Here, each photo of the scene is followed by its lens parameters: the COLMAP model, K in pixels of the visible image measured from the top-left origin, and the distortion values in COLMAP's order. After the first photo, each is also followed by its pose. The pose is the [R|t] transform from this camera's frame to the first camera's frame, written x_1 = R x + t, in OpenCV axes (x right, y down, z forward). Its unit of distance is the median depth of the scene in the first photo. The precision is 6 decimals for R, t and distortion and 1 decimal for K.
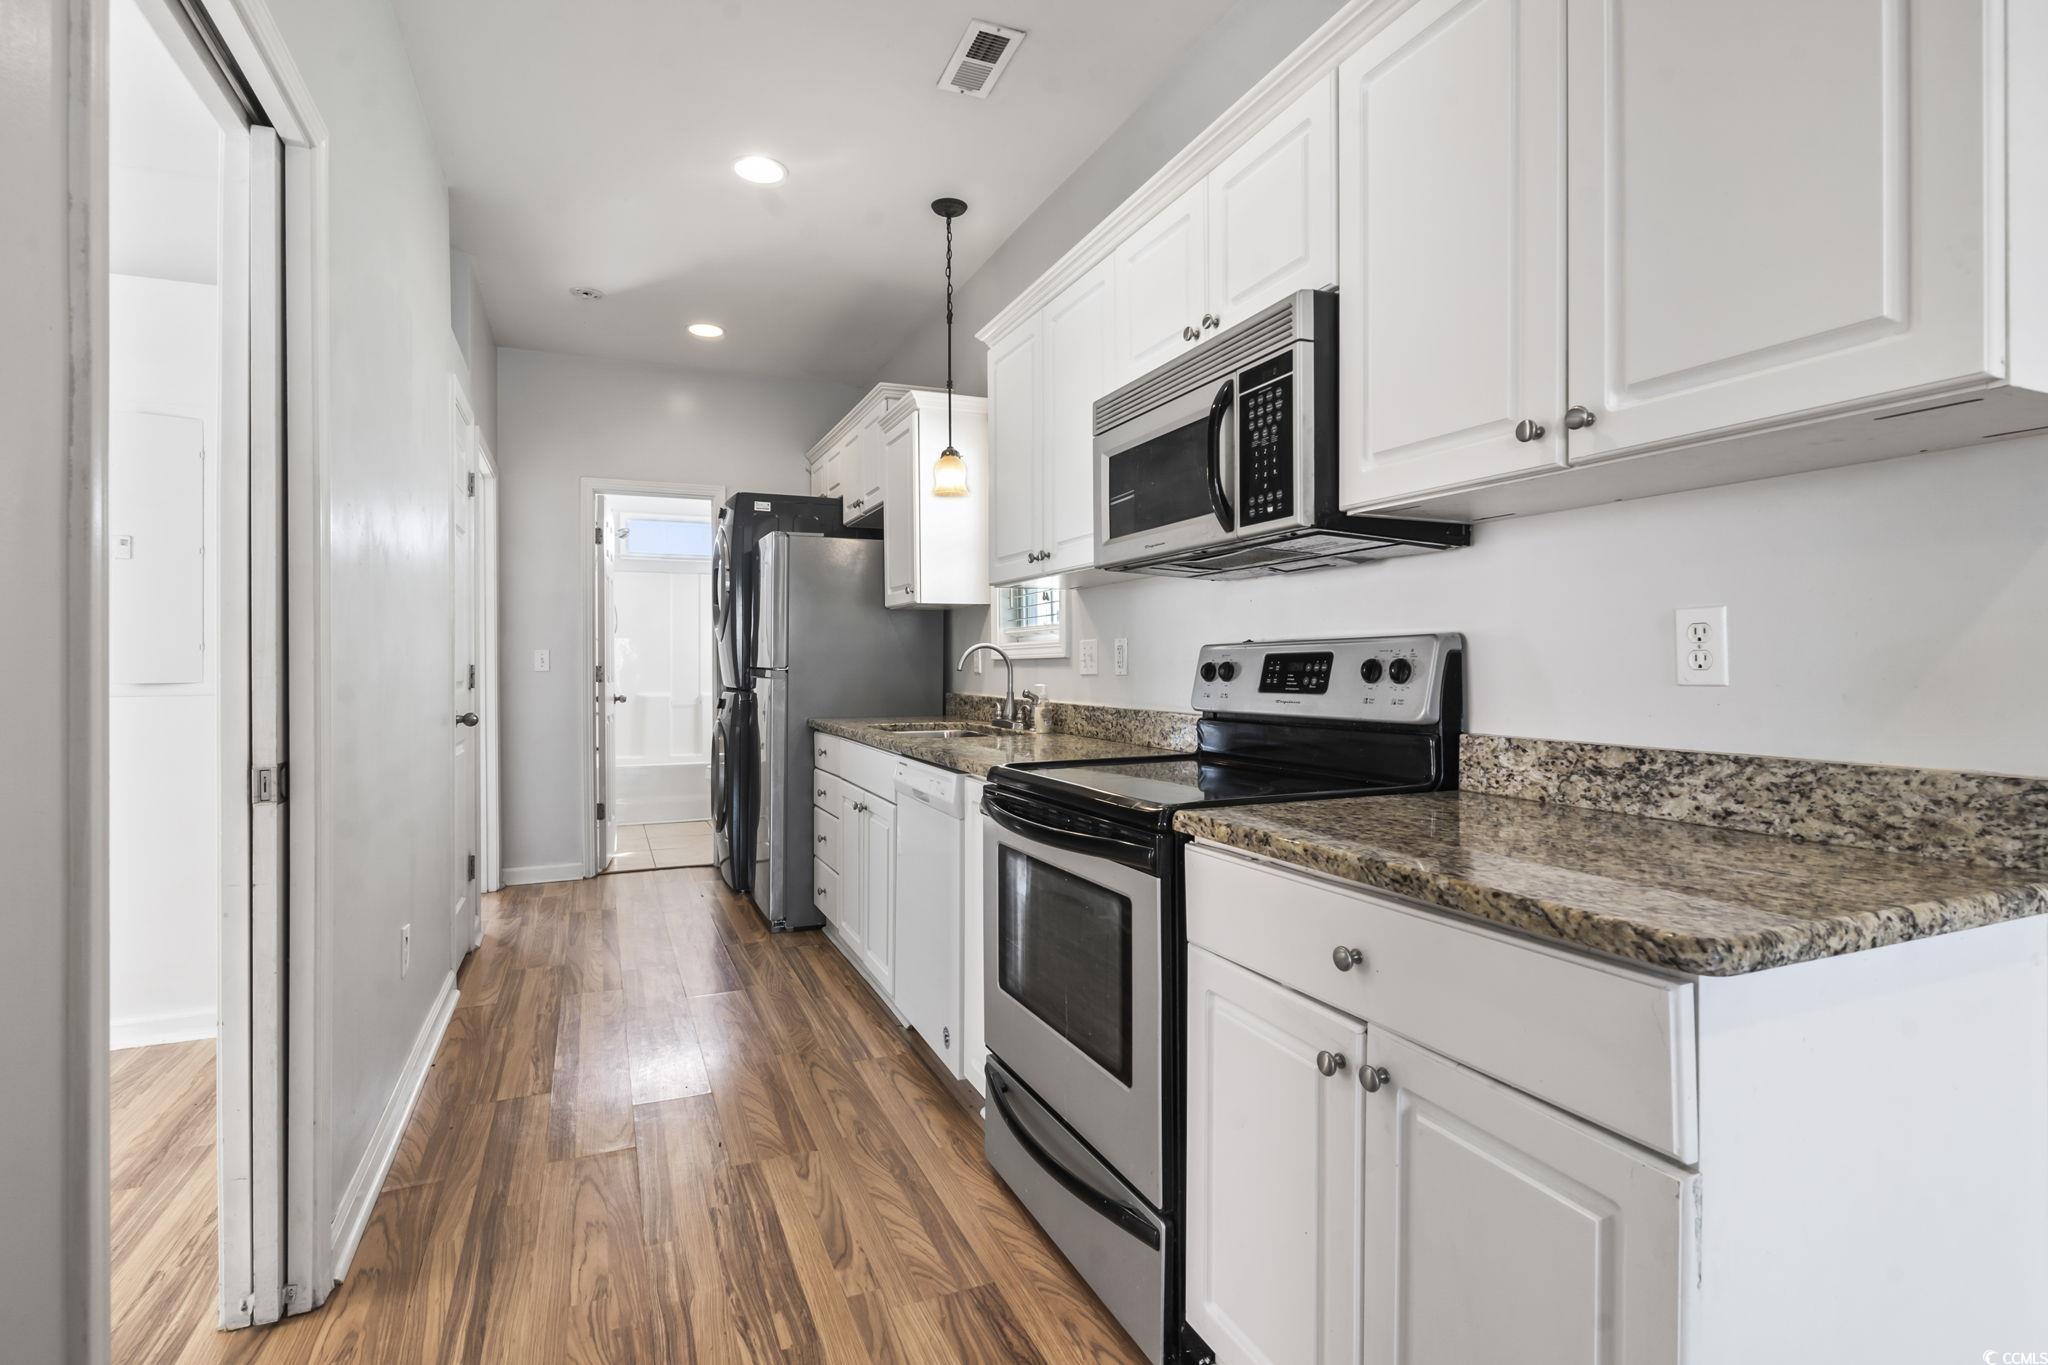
lens RADIAL K [[988.2, 0, 1010.4], [0, 988.2, 674.4], [0, 0, 1]] dist [-0.000676, -0.000181]
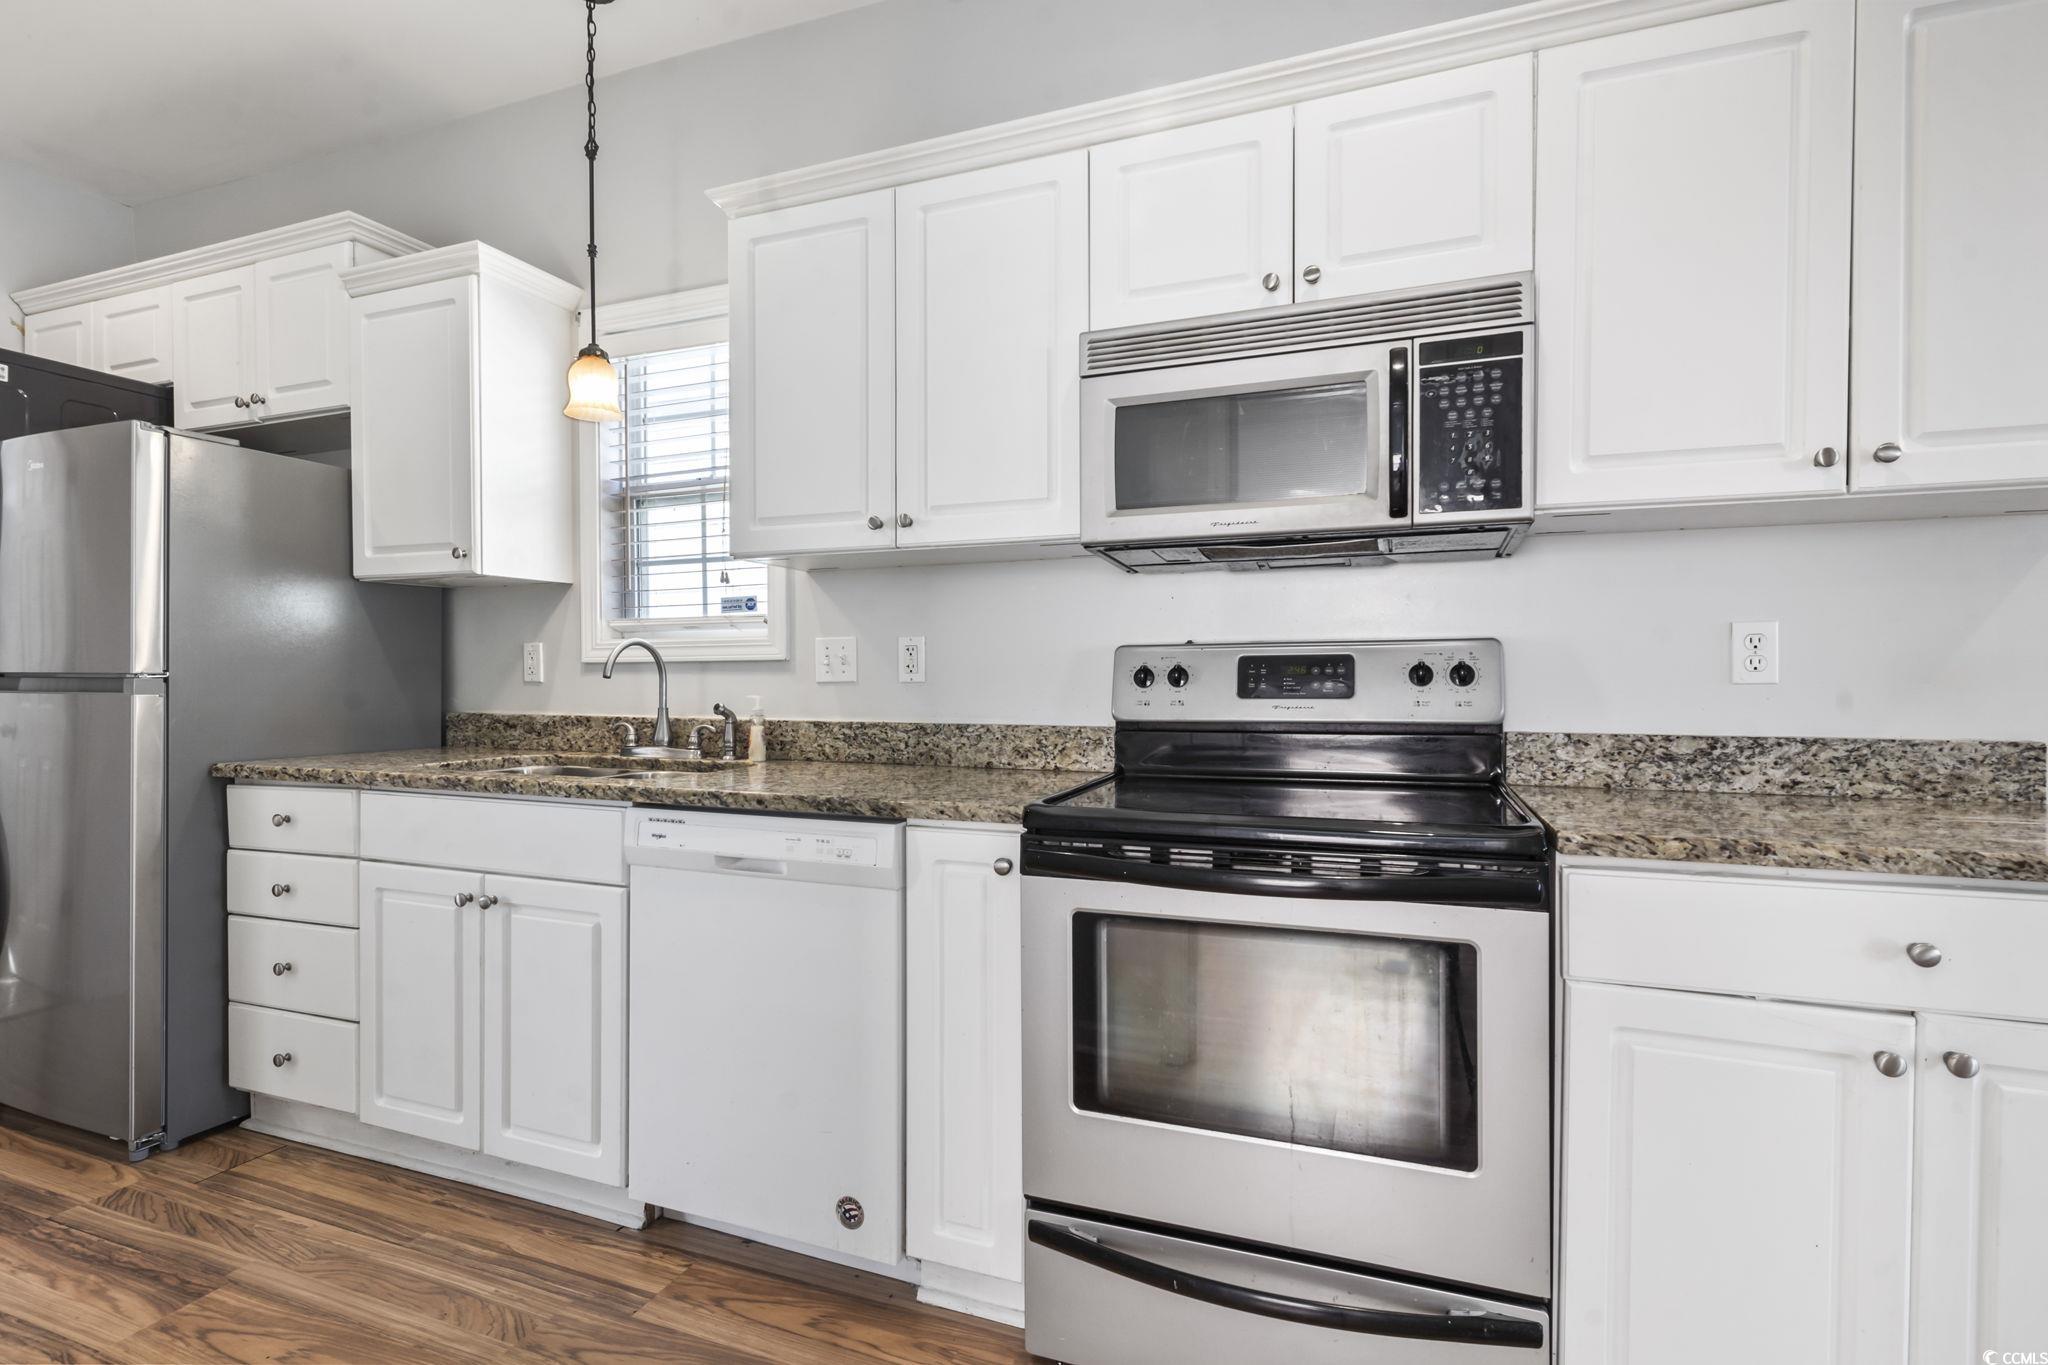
lens RADIAL K [[965.5, 0, 1037.9], [0, 965.5, 697.3], [0, 0, 1]] dist [0.000811, 0.000436]
pose [[0.690247, -0.012944, 0.723458, -0.799643], [0.005614, 0.999906, 0.012535, 0.007450], [-0.723552, -0.004591, 0.690254, 0.788895]]
